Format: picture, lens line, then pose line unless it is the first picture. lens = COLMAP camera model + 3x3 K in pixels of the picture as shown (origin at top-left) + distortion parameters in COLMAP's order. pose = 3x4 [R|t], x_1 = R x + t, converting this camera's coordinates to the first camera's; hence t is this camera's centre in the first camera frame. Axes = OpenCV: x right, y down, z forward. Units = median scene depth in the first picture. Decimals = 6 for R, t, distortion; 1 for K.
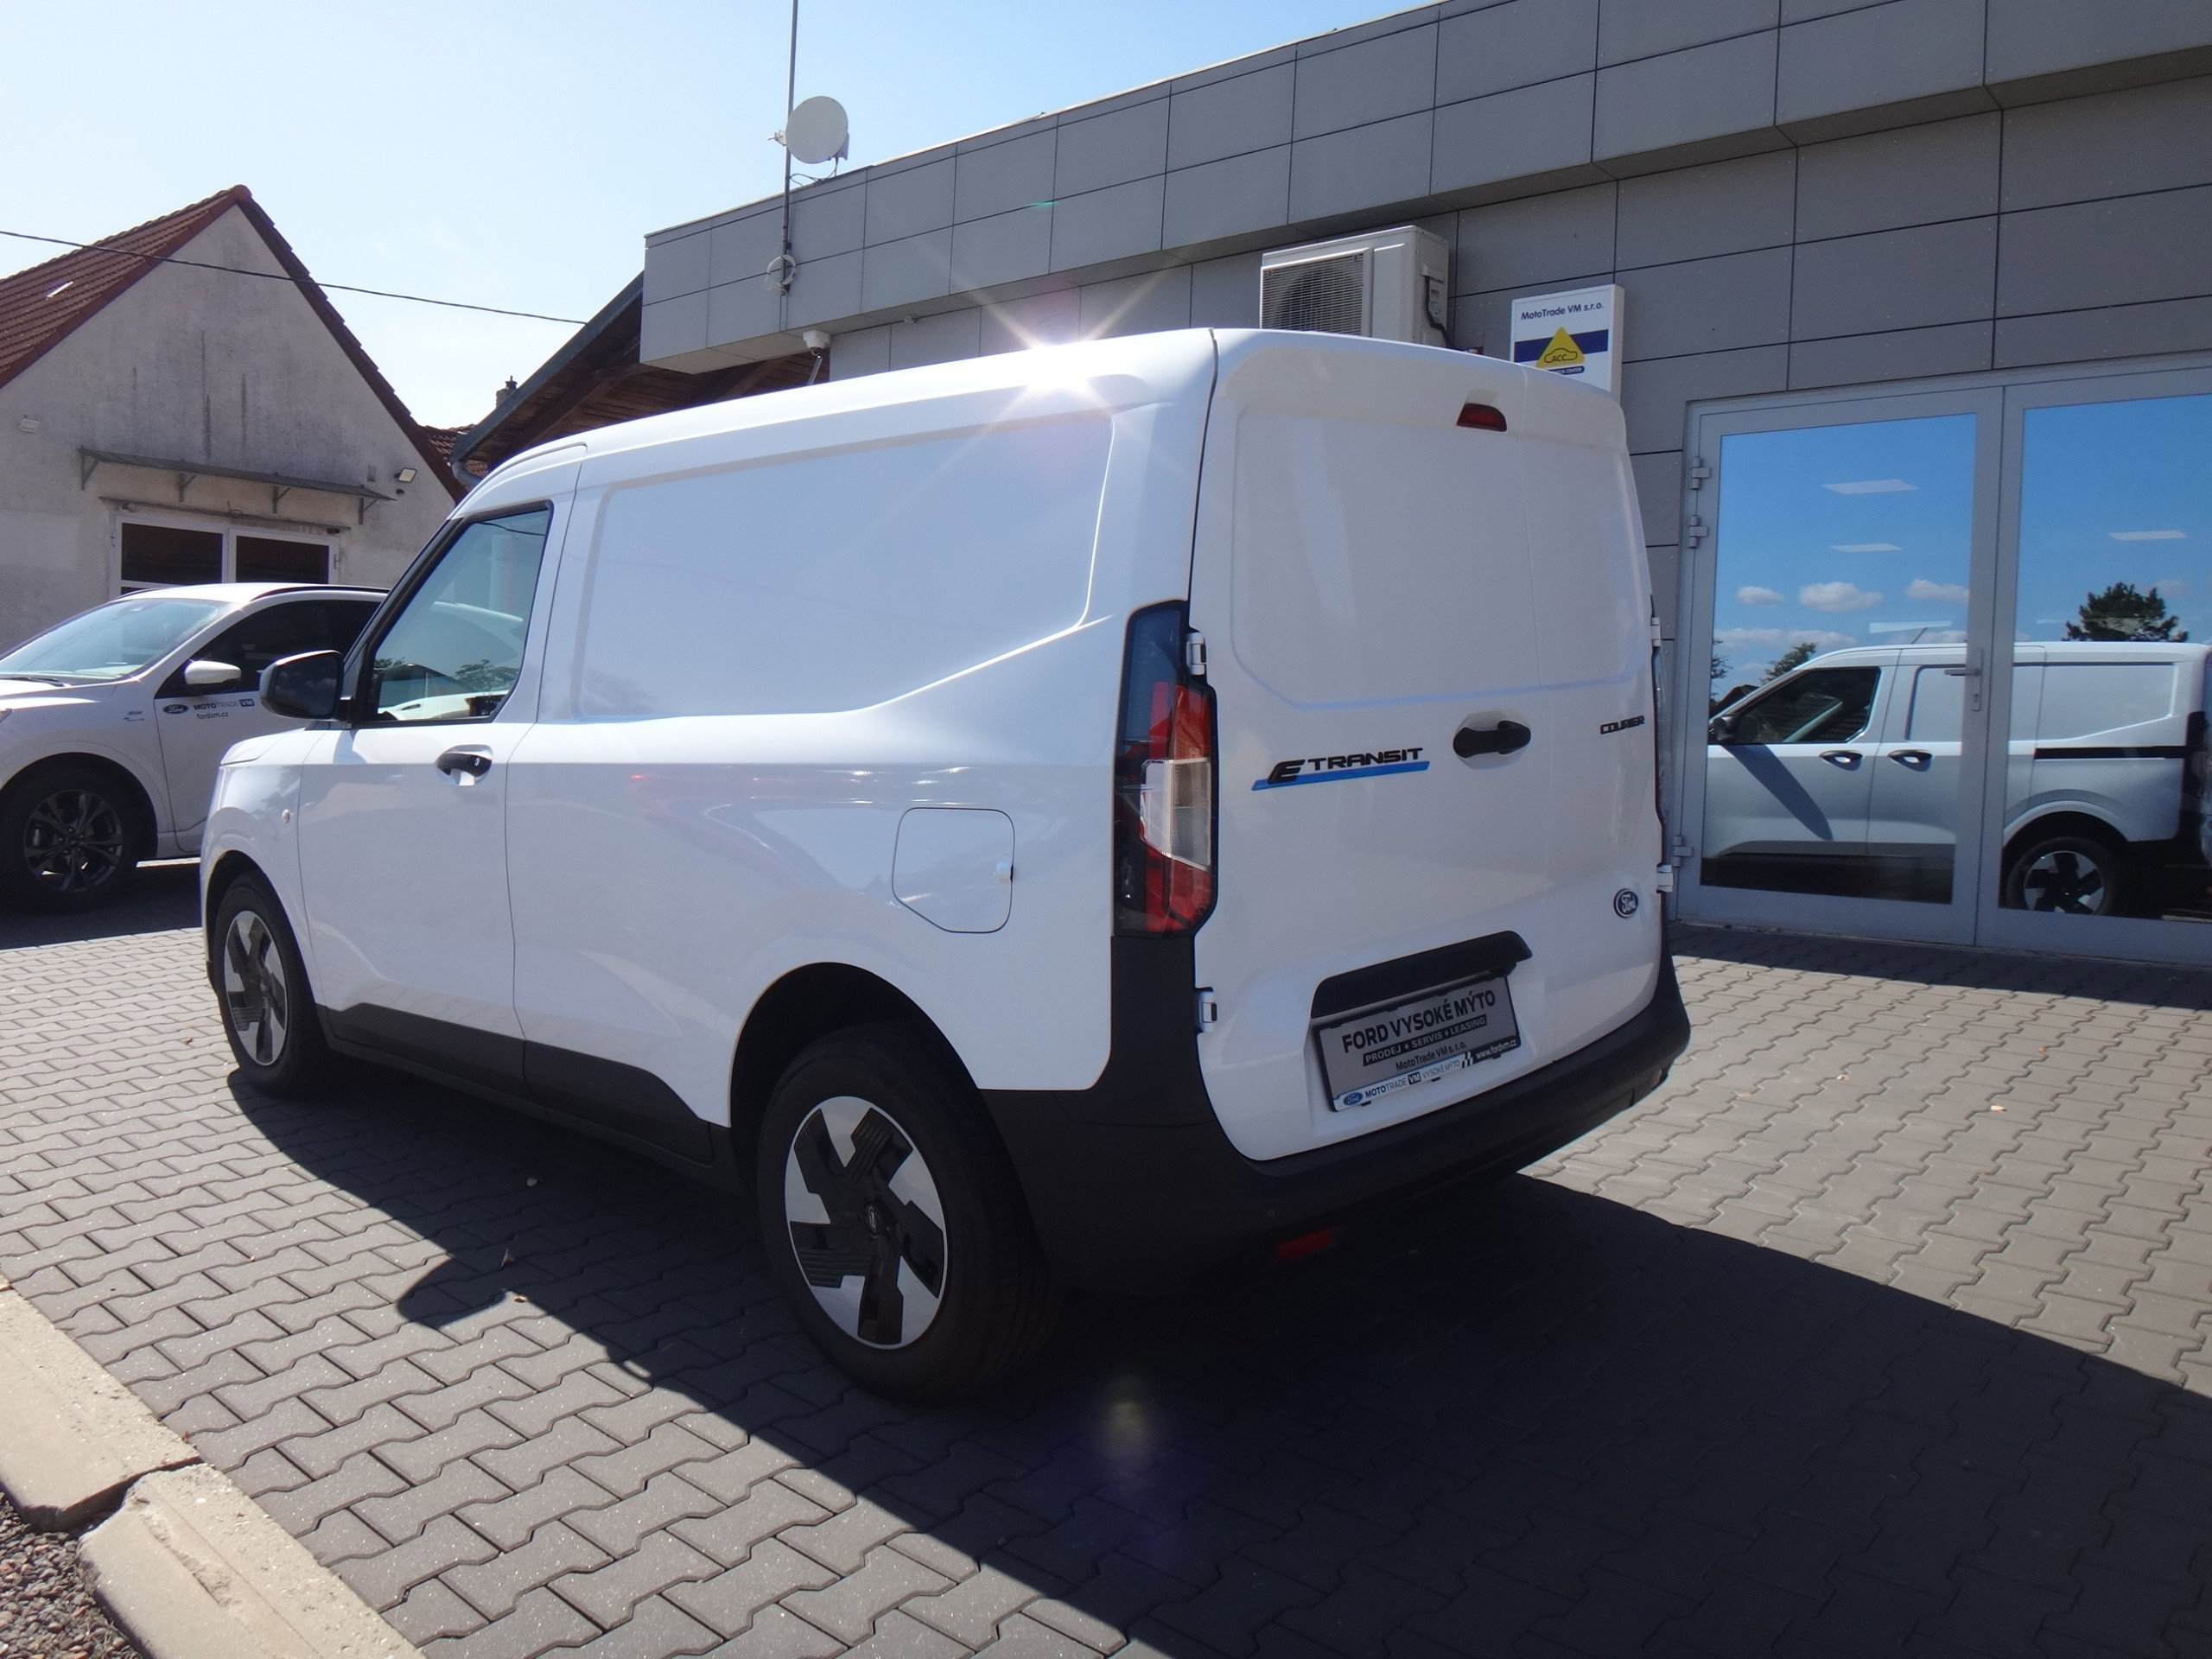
lens RADIAL K [[1672.6, 0, 1110.9], [0, 1672.6, 817.9], [0, 0, 1]] dist [-0.074107, -0.000458]
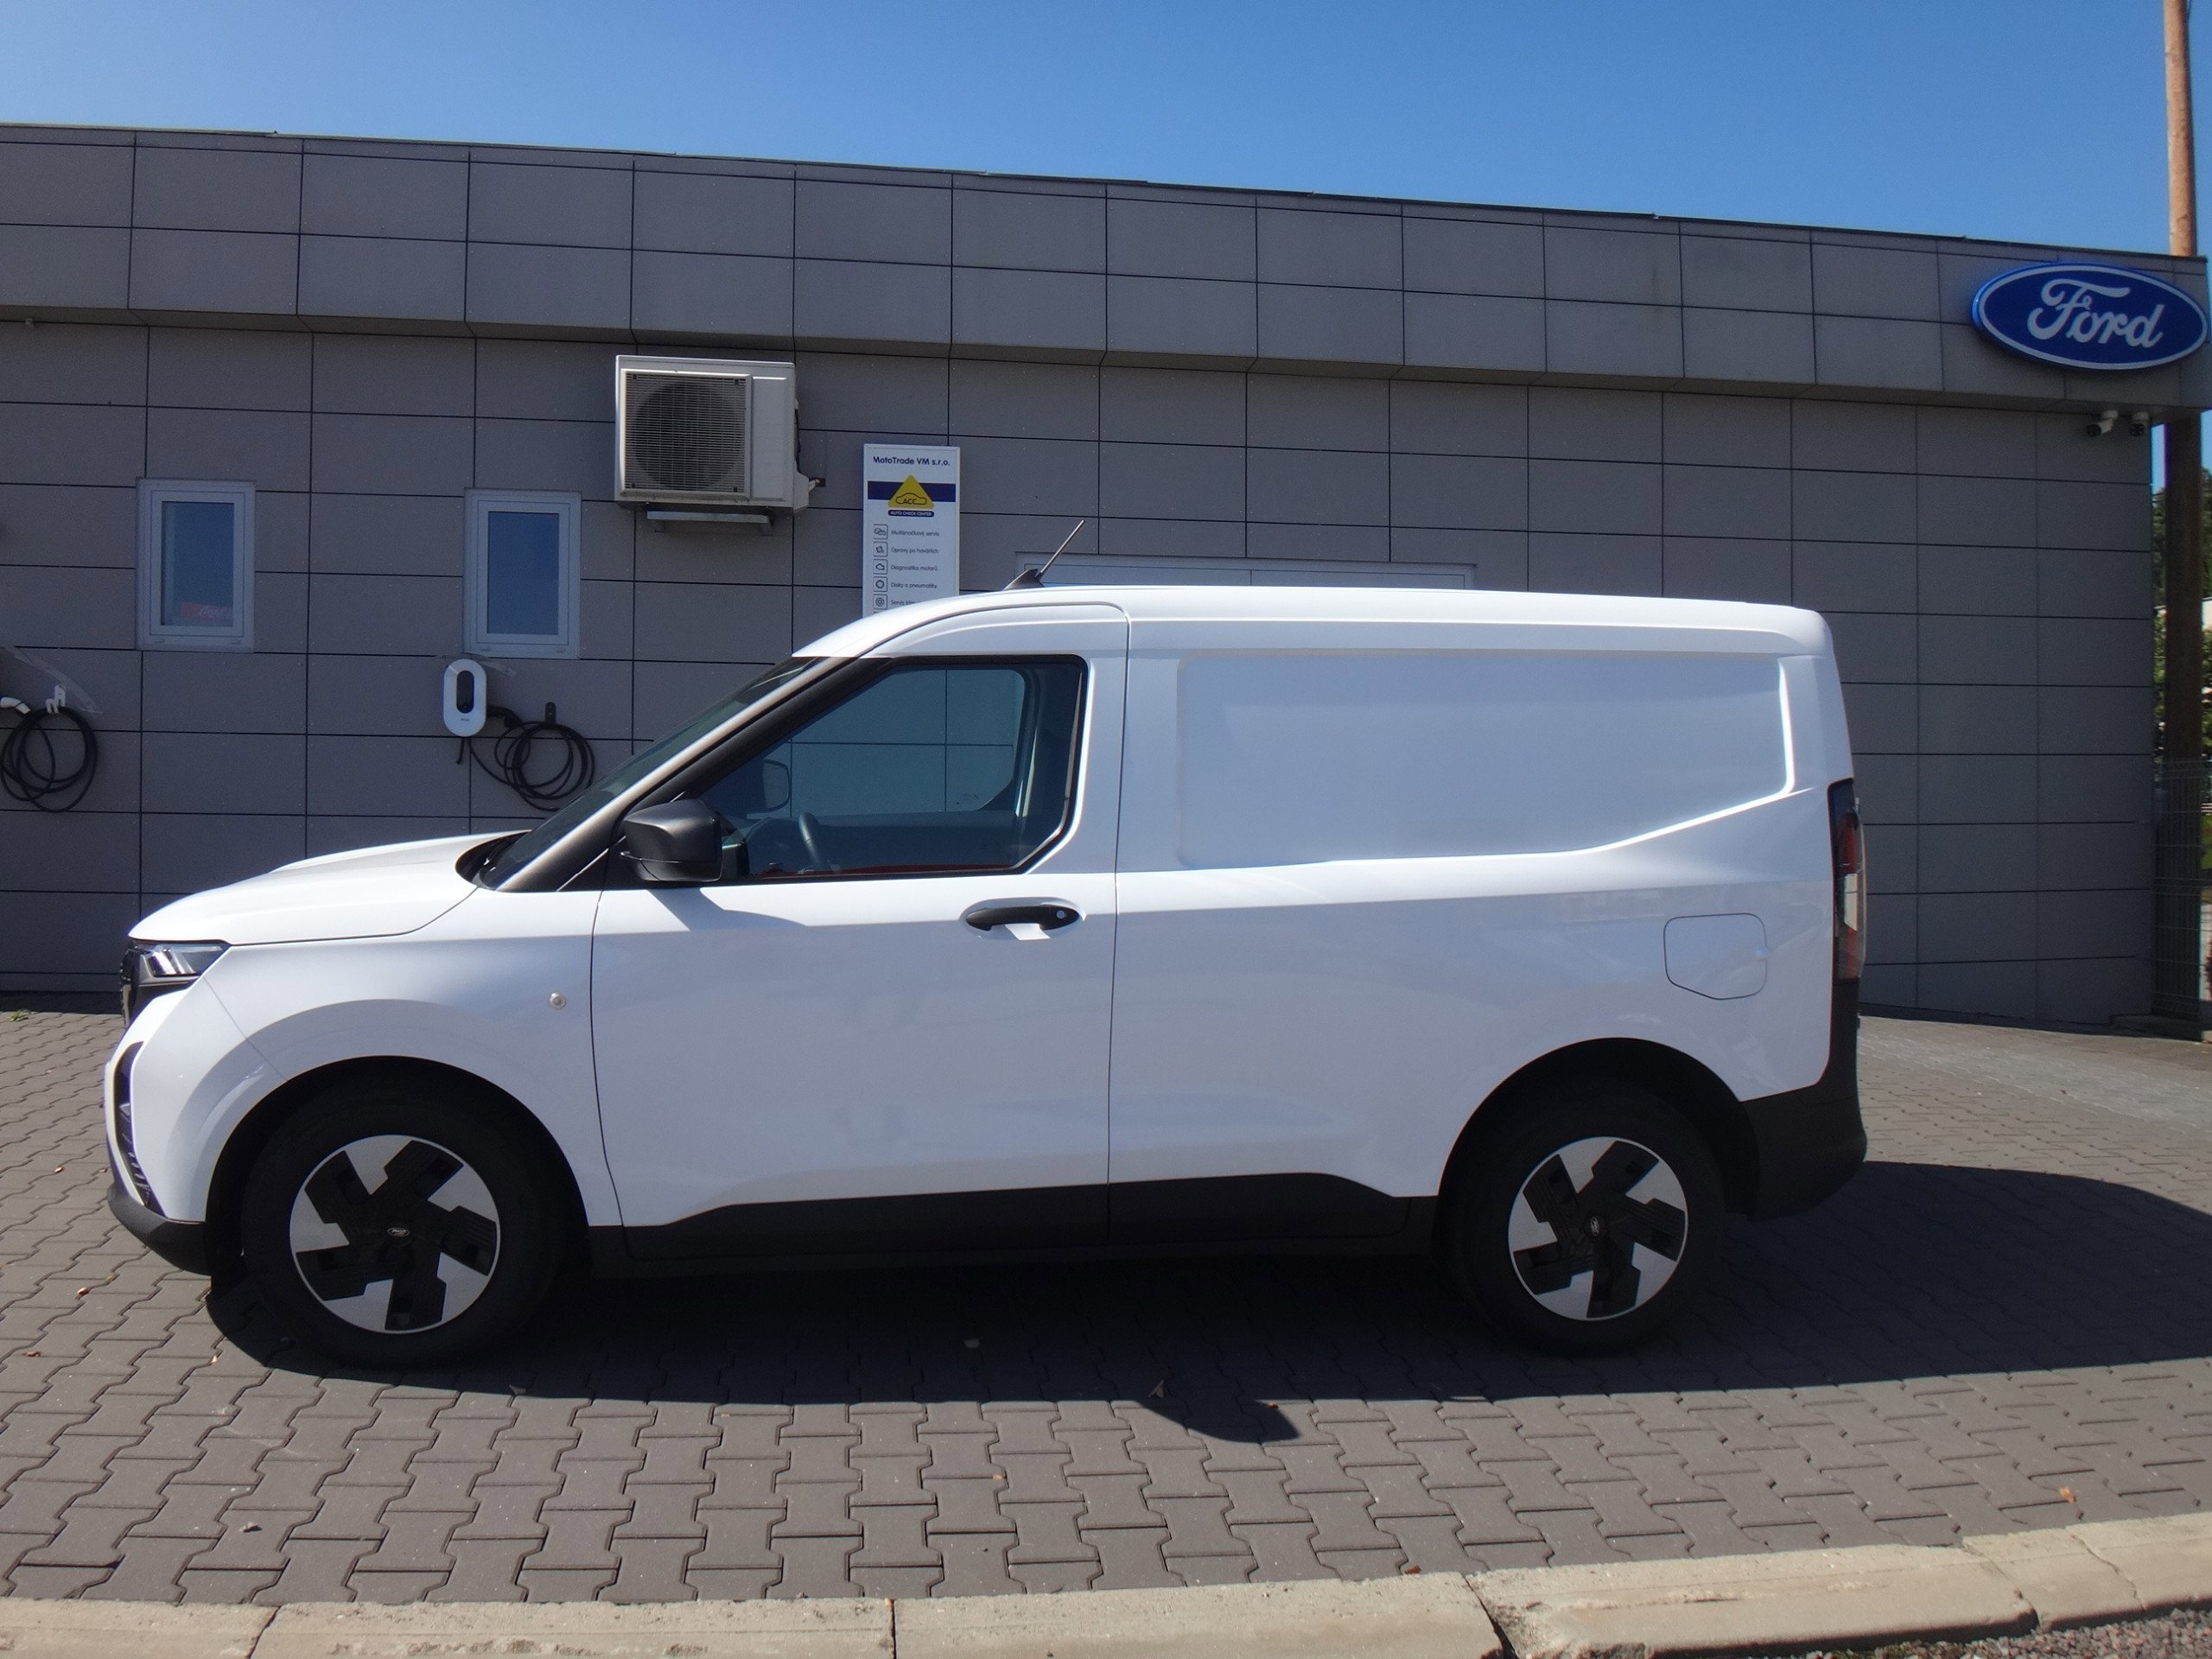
lens RADIAL K [[1669.8, 0, 1107.3], [0, 1669.8, 807.0], [0, 0, 1]] dist [-0.070989, -0.006788]
pose [[0.638124, -0.020580, 0.769658, -0.542554], [0.051408, 0.998551, -0.015922, -0.038286], [-0.768215, 0.049726, 0.638258, 0.159602]]
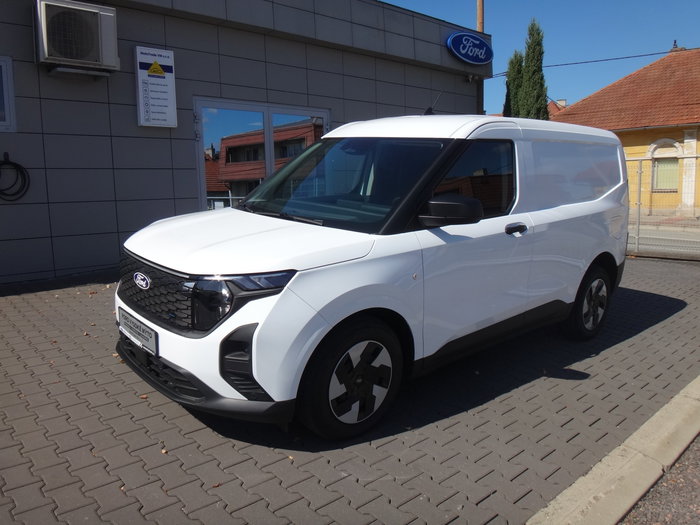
lens RADIAL K [[529.3, 0, 351.5], [0, 529.3, 258.8], [0, 0, 1]] dist [-0.074107, -0.000458]
pose [[0.087926, -0.164929, 0.982378, -0.651943], [0.070636, 0.984748, 0.159005, -0.073548], [-0.993619, 0.055411, 0.098235, 0.583863]]
